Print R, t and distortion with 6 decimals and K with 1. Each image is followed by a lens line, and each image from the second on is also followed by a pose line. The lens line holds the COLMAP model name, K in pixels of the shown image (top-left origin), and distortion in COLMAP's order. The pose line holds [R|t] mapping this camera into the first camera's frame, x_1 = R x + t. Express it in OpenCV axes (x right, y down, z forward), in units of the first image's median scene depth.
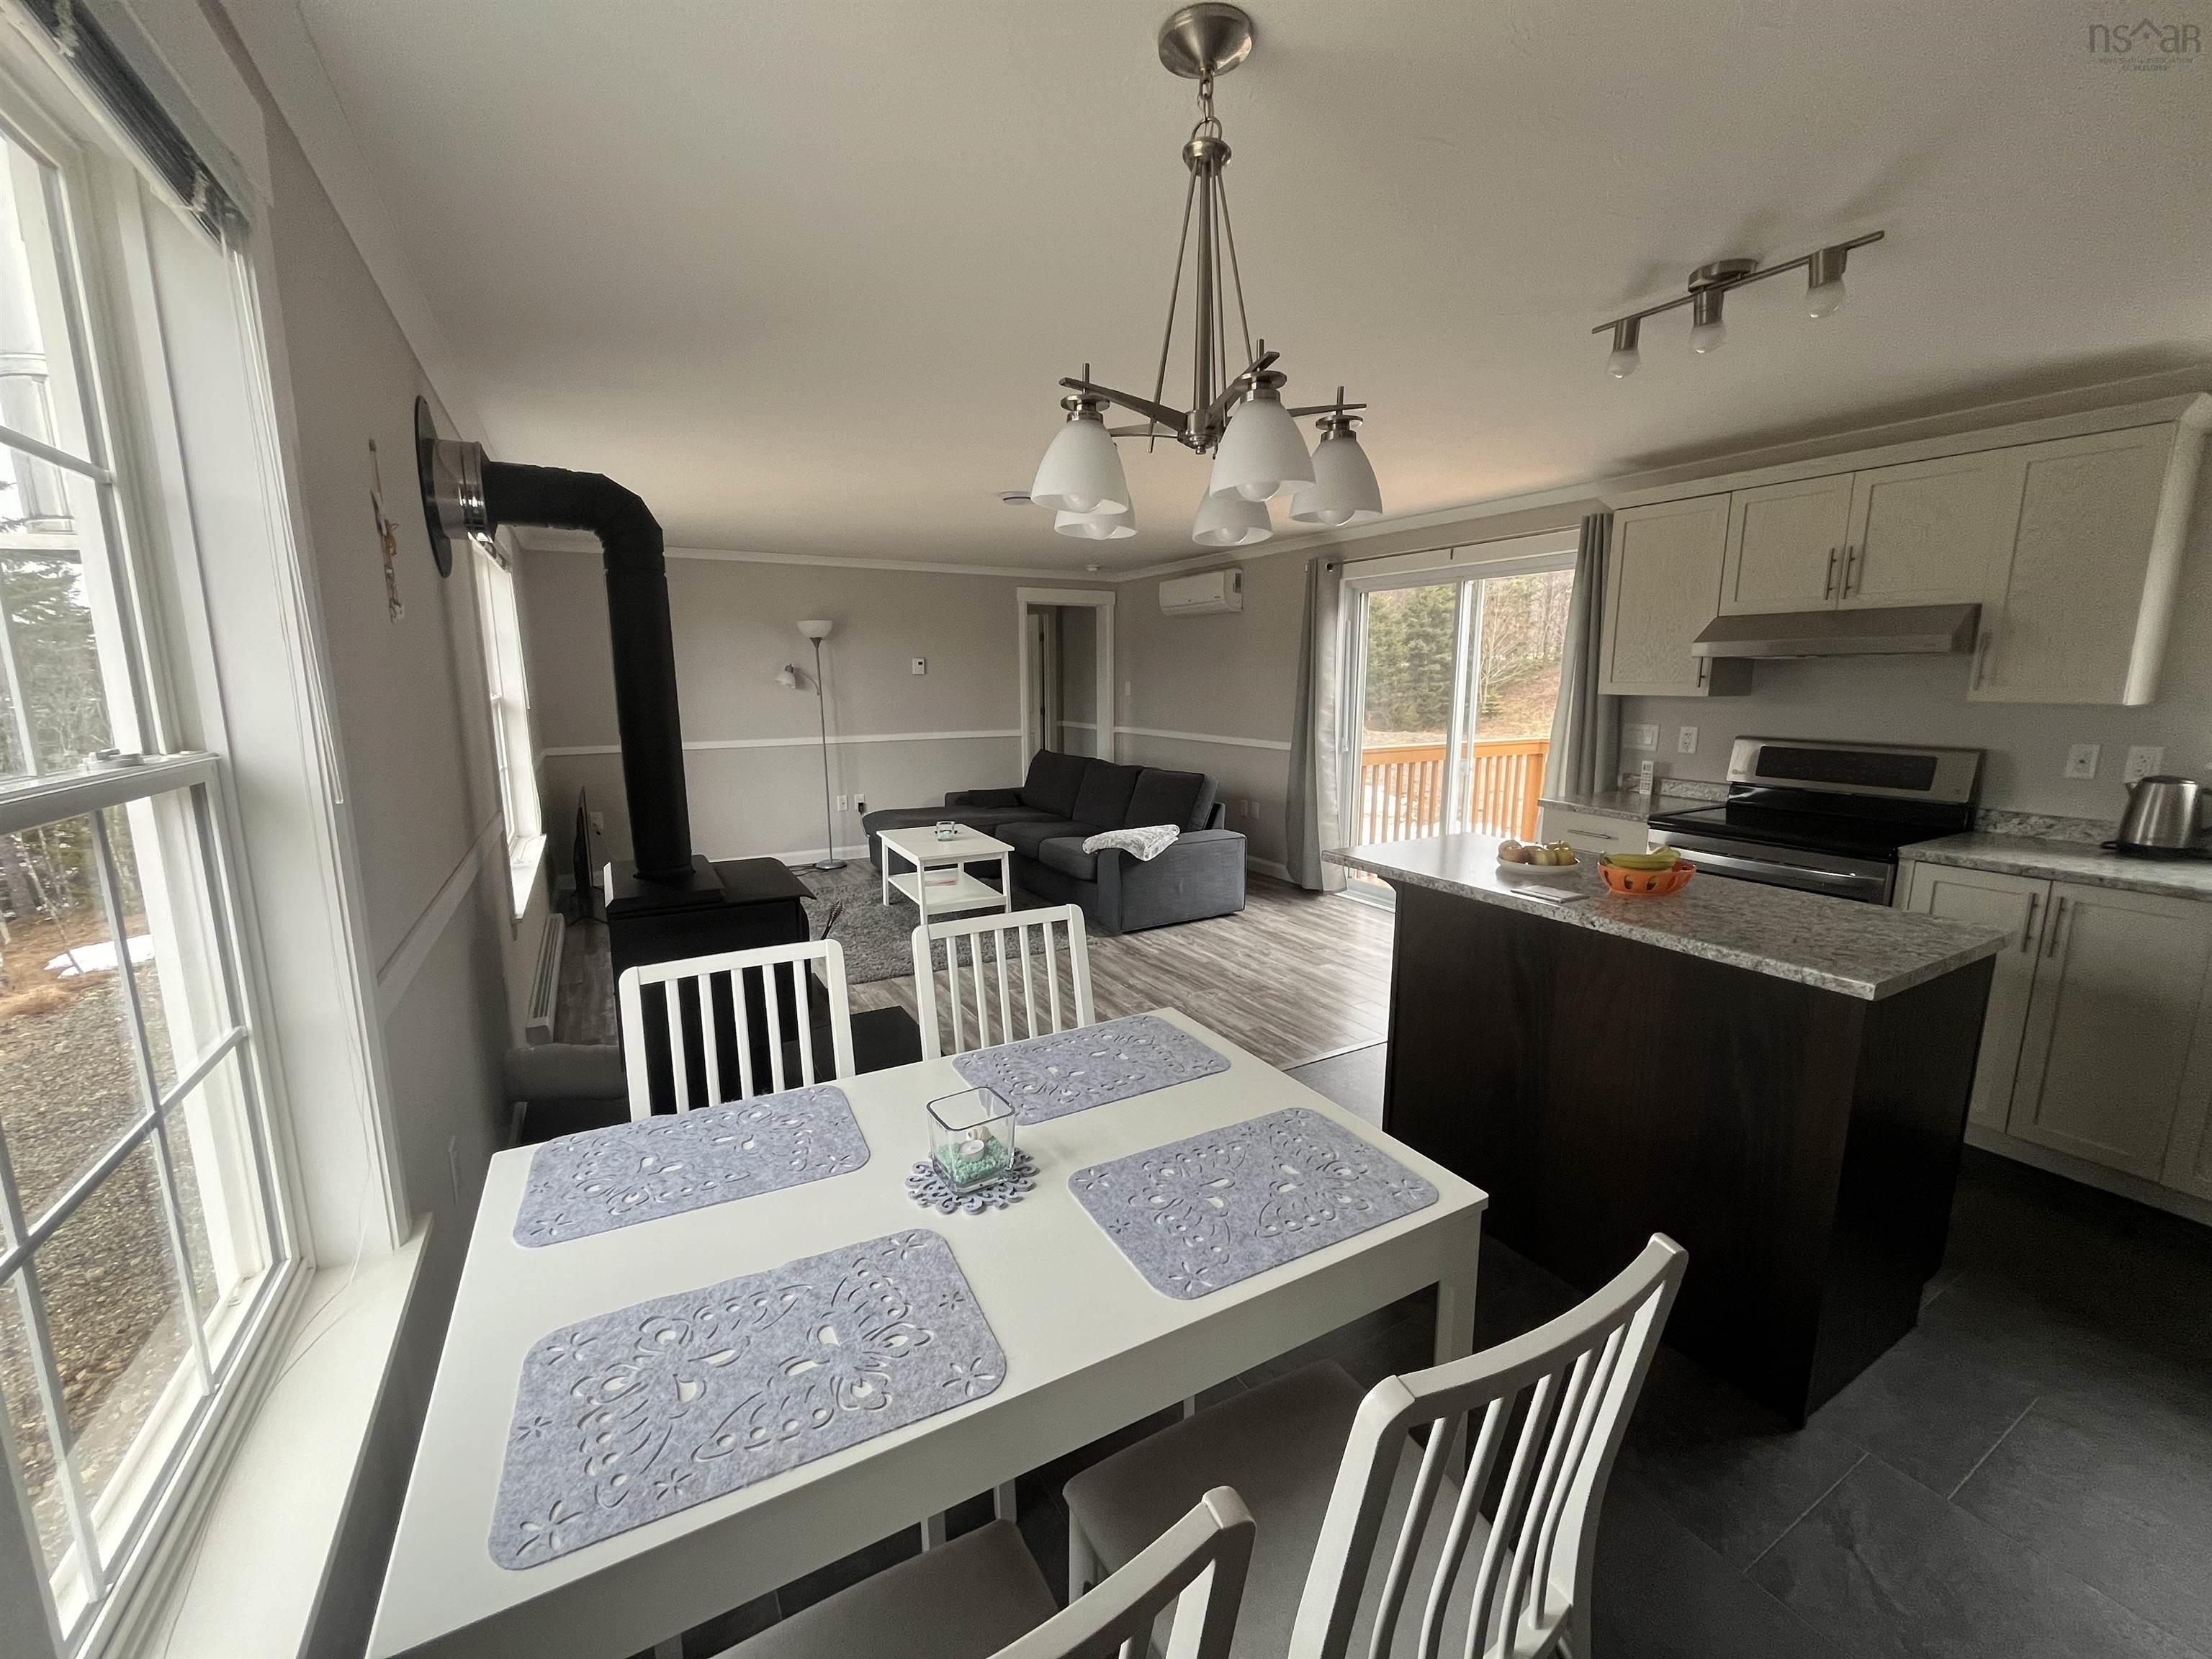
lens RADIAL K [[890.7, 0, 1111.4], [0, 890.7, 825.6], [0, 0, 1]] dist [0.000170, -0.000353]
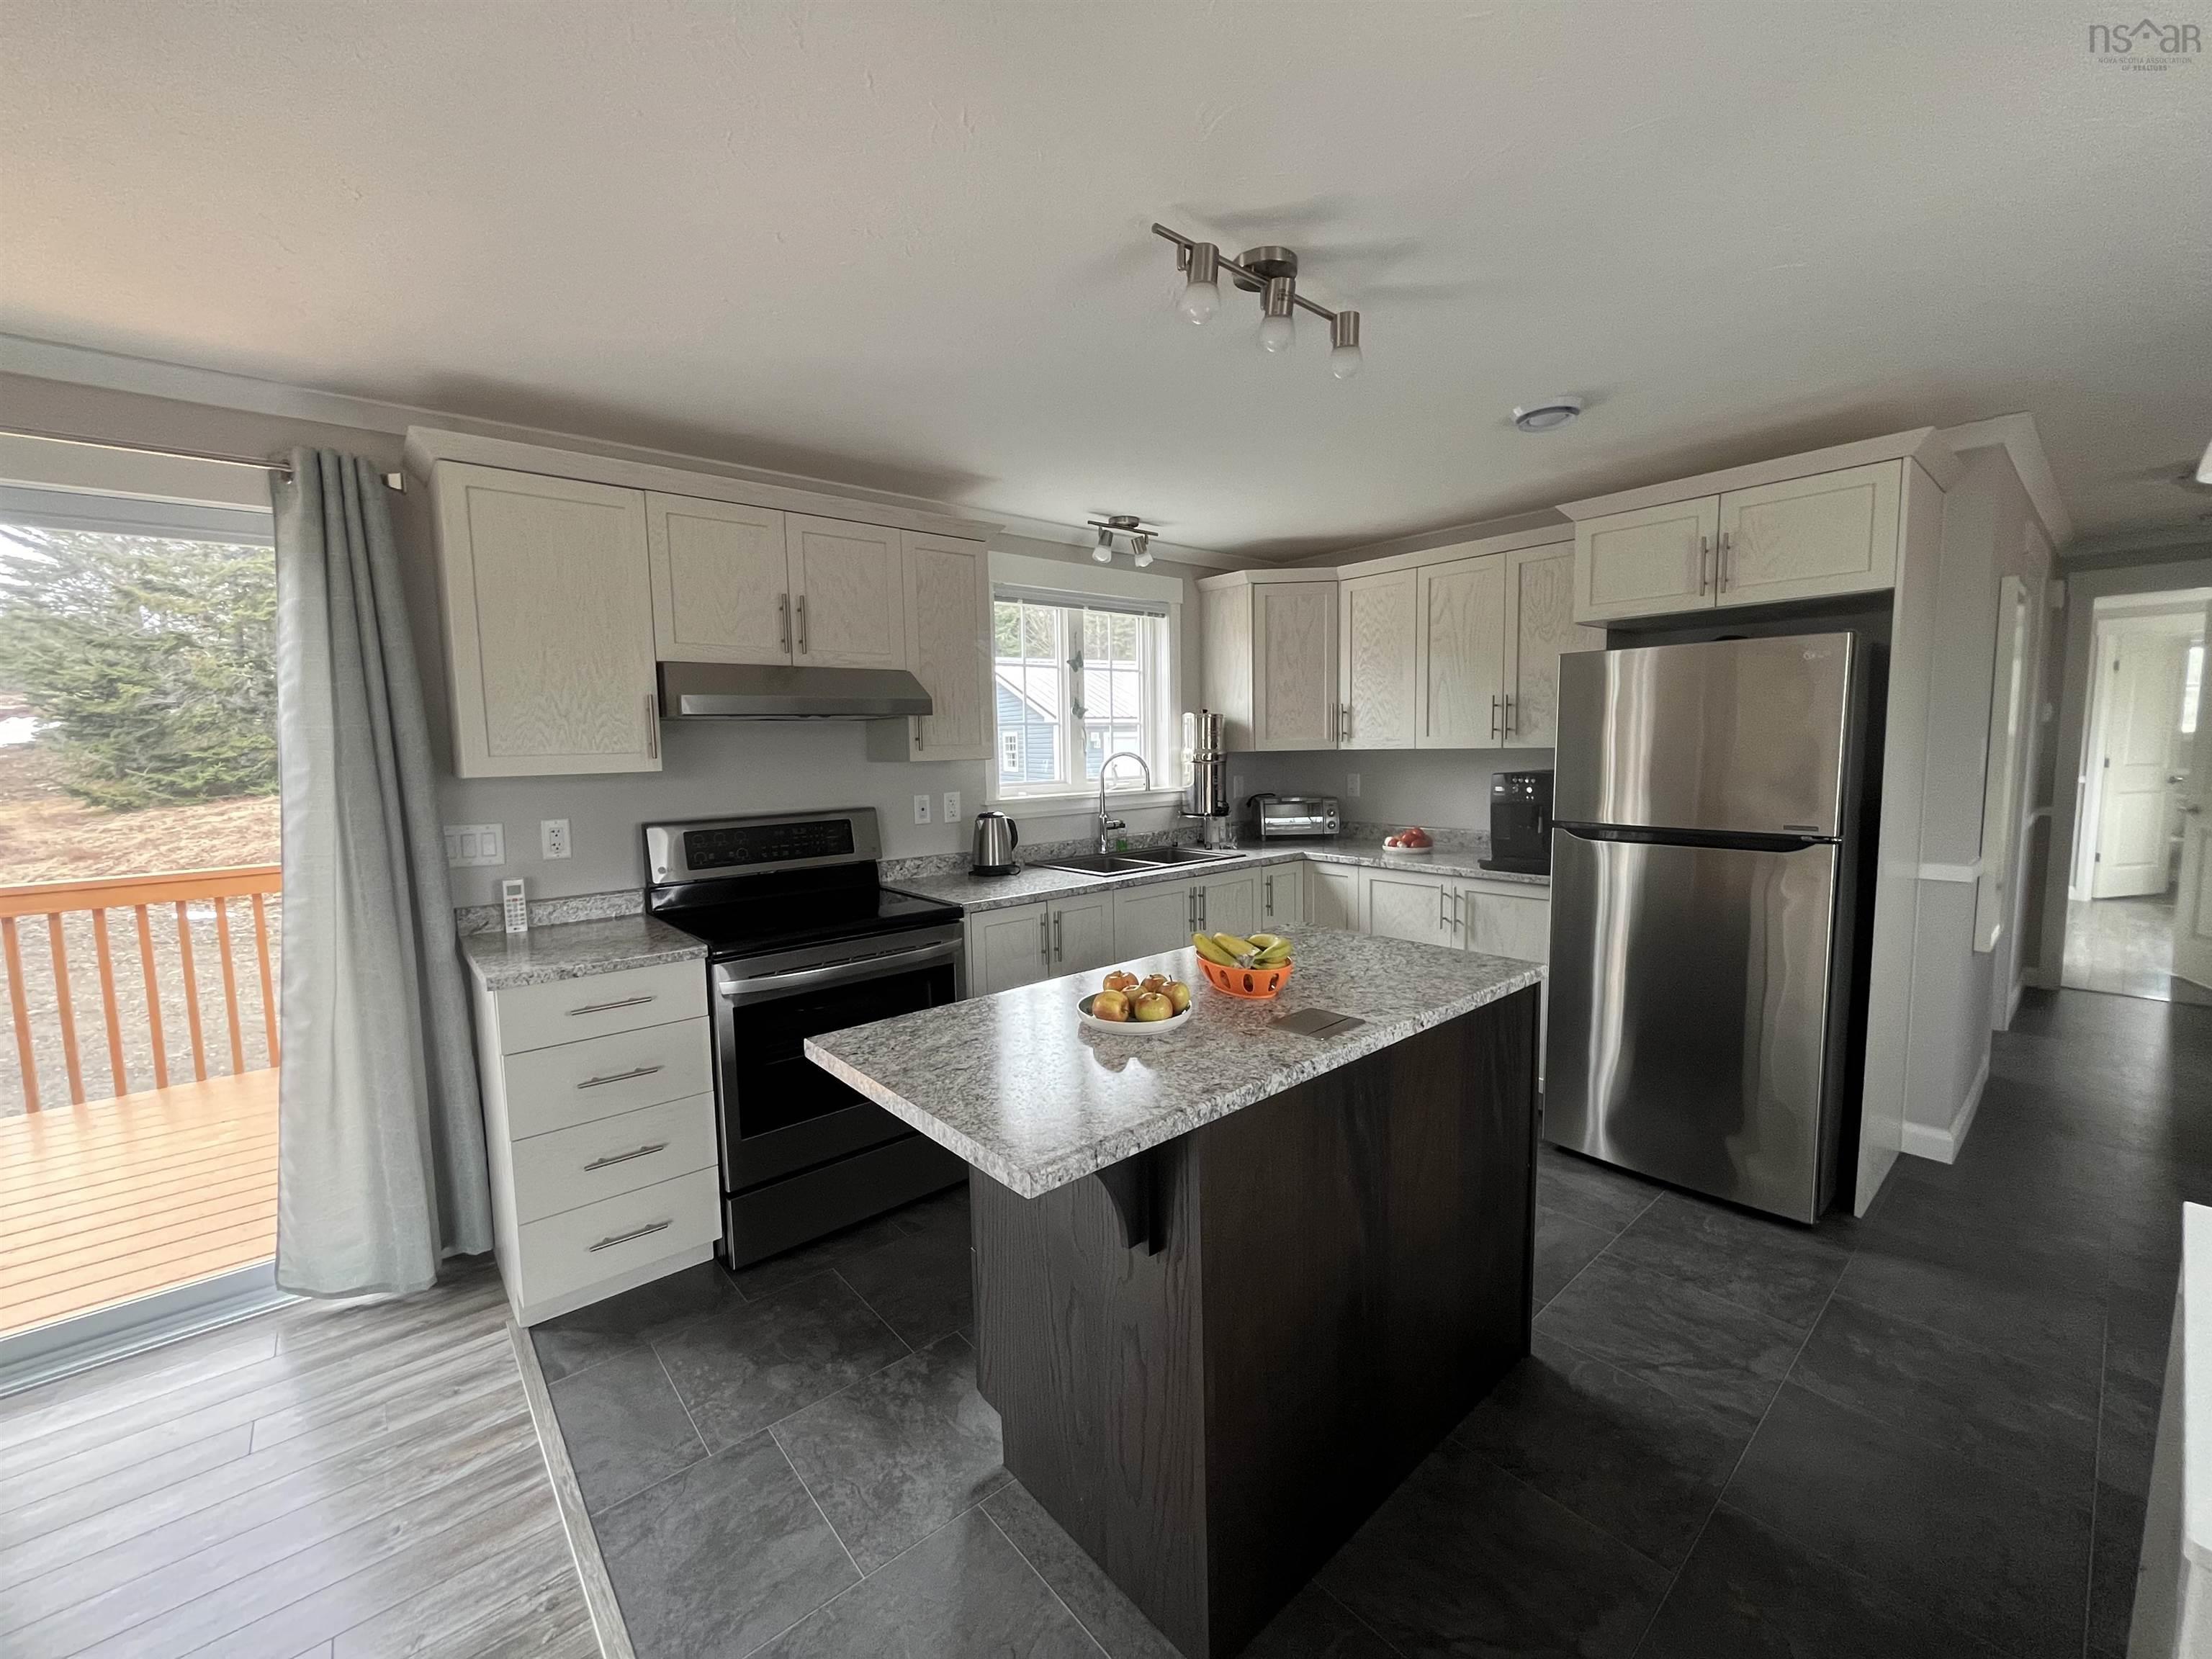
lens RADIAL K [[891.5, 0, 1110.7], [0, 891.5, 825.6], [0, 0, 1]] dist [-0.001382, -0.000768]
pose [[-0.192709, -0.089747, 0.977143, -0.089029], [0.185037, 0.974620, 0.126008, -0.108556], [-0.963652, 0.205090, -0.171211, 0.677710]]
